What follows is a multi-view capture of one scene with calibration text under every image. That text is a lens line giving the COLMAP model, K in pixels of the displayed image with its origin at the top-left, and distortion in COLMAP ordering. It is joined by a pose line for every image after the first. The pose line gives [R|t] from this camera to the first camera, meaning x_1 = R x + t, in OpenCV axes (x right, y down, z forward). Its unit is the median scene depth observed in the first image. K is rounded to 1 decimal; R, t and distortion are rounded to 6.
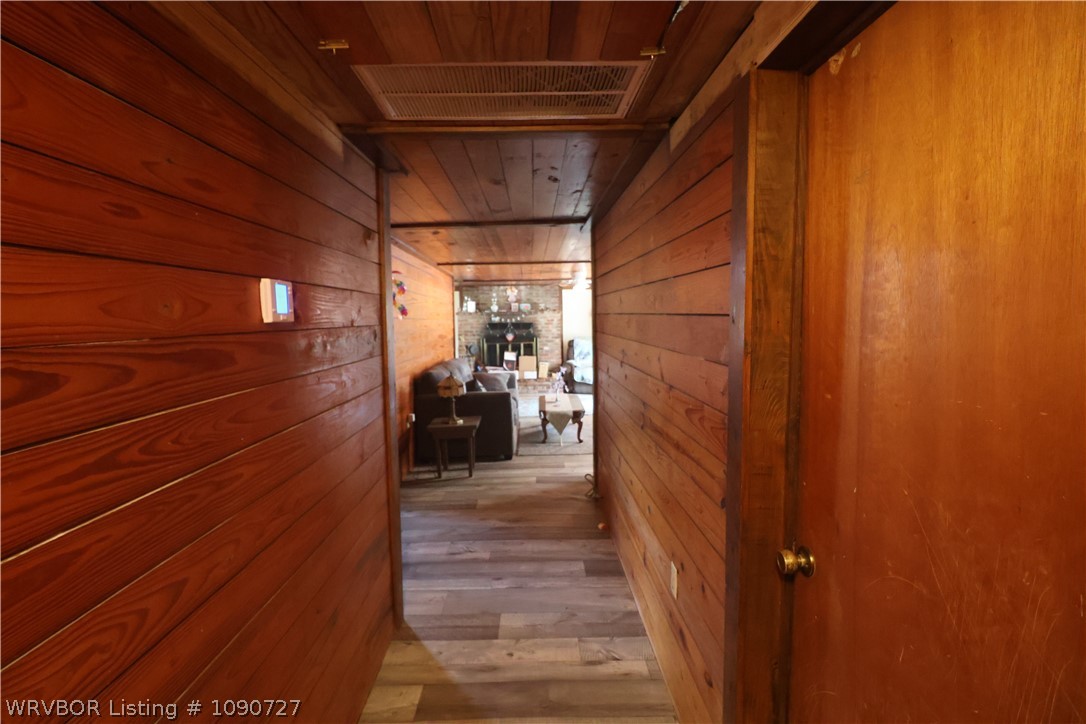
lens RADIAL K [[502.4, 0, 542.2], [0, 502.4, 361.1], [0, 0, 1]] dist [-0.001872, -0.011772]
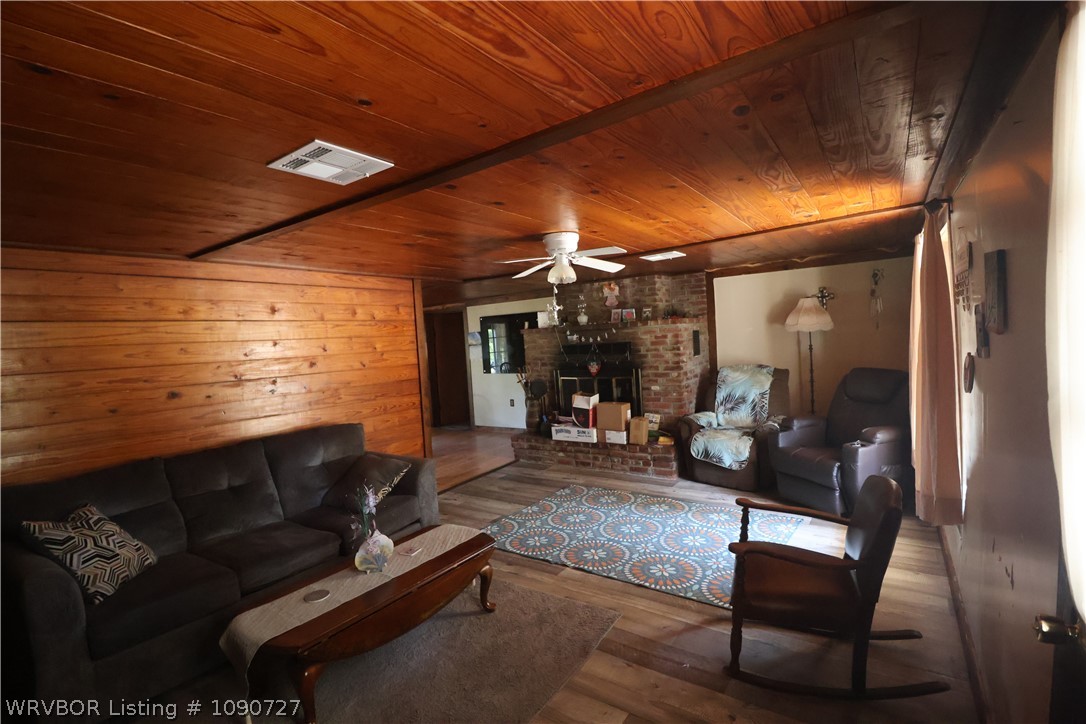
lens RADIAL K [[502.4, 0, 537.9], [0, 502.4, 359.0], [0, 0, 1]] dist [-0.001872, -0.011772]
pose [[0.801533, -0.005933, -0.597920, 0.234484], [-0.000337, 0.999946, -0.010374, -0.051900], [0.597950, 0.008517, 0.801488, 0.487142]]
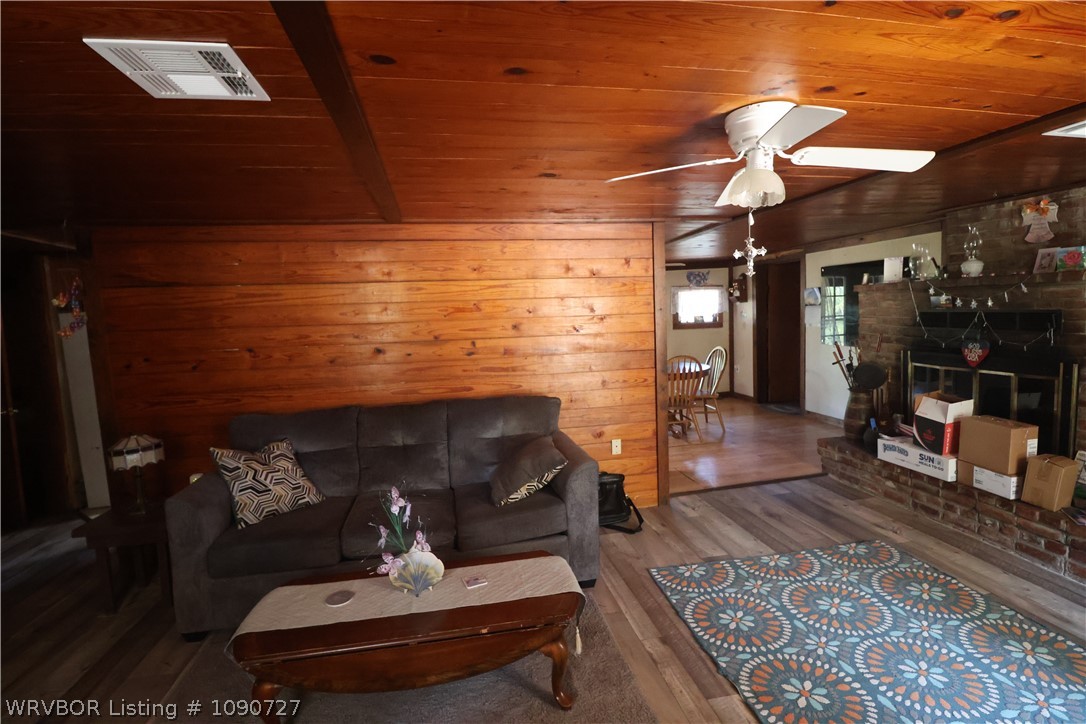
lens RADIAL K [[502.4, 0, 537.8], [0, 502.4, 359.0], [0, 0, 1]] dist [-0.001872, -0.011772]
pose [[0.159785, 0.104878, -0.981565, 0.217849], [-0.039639, 0.994220, 0.099777, -0.065494], [0.986356, 0.022965, 0.163019, 0.653218]]
